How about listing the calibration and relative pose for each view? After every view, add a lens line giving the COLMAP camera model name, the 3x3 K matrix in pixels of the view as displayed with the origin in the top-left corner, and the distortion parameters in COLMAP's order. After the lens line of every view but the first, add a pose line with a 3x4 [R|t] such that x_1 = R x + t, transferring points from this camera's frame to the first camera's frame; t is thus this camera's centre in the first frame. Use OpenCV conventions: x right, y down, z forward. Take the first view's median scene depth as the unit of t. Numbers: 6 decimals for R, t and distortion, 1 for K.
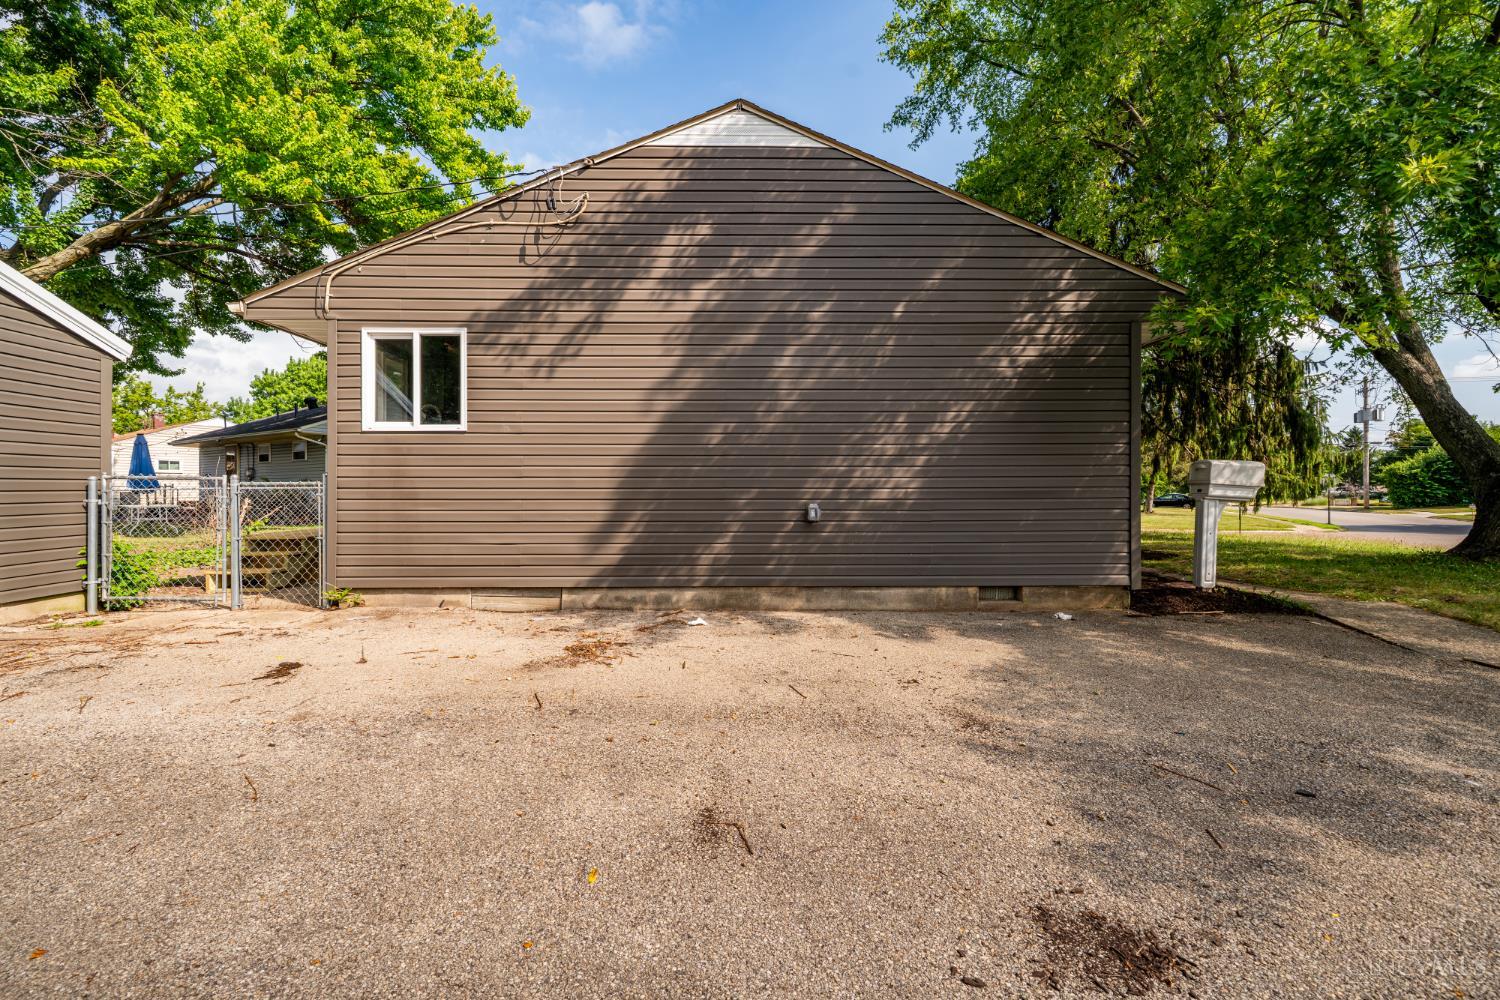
lens RADIAL K [[600.0, 0, 750.0], [0, 600.0, 500.0], [0, 0, 1]] dist [-0.000719, -0.000268]
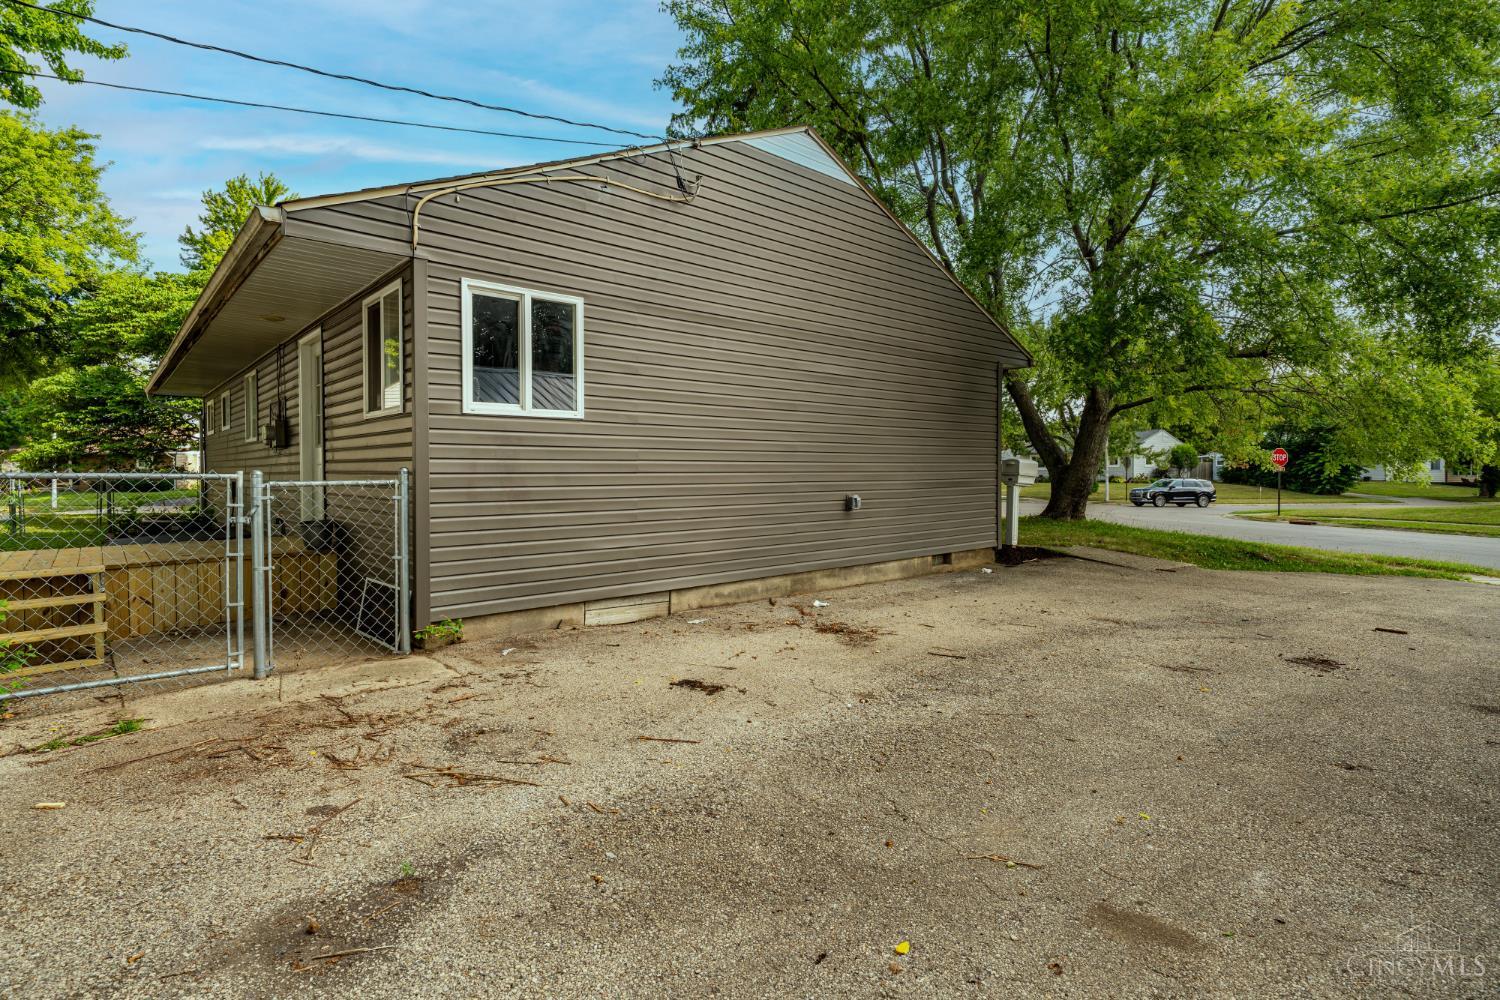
lens RADIAL K [[738.4, 0, 750.0], [0, 738.4, 500.0], [0, 0, 1]] dist [-0.002112, -0.000066]
pose [[0.759113, -0.027146, 0.650393, -0.974533], [0.009203, 0.999478, 0.030974, -0.029699], [-0.650894, -0.017527, 0.758966, 0.044222]]
